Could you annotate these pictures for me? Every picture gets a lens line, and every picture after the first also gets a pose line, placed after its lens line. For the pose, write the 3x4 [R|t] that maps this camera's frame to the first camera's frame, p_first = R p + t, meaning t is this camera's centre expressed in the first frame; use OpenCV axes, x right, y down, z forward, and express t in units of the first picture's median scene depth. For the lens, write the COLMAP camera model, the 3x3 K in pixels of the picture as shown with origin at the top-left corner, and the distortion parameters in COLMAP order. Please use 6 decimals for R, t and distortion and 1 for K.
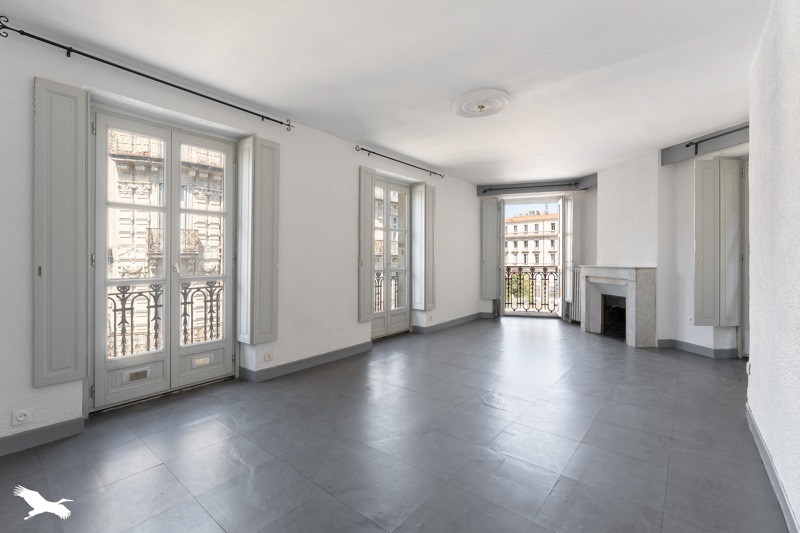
lens RADIAL K [[398.6, 0, 400.5], [0, 398.6, 259.4], [0, 0, 1]] dist [0.000301, 0.000008]
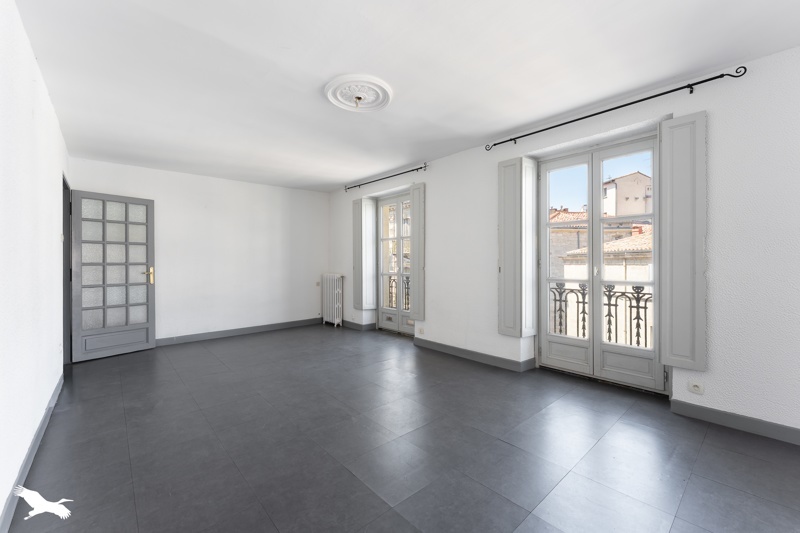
lens RADIAL K [[327.5, 0, 398.1], [0, 327.5, 263.0], [0, 0, 1]] dist [-0.018842, -0.000160]
pose [[-0.217604, 0.005033, -0.976024, 0.478988], [-0.005761, 0.999963, 0.006441, -0.005975], [0.976020, 0.007025, -0.217566, 0.662507]]
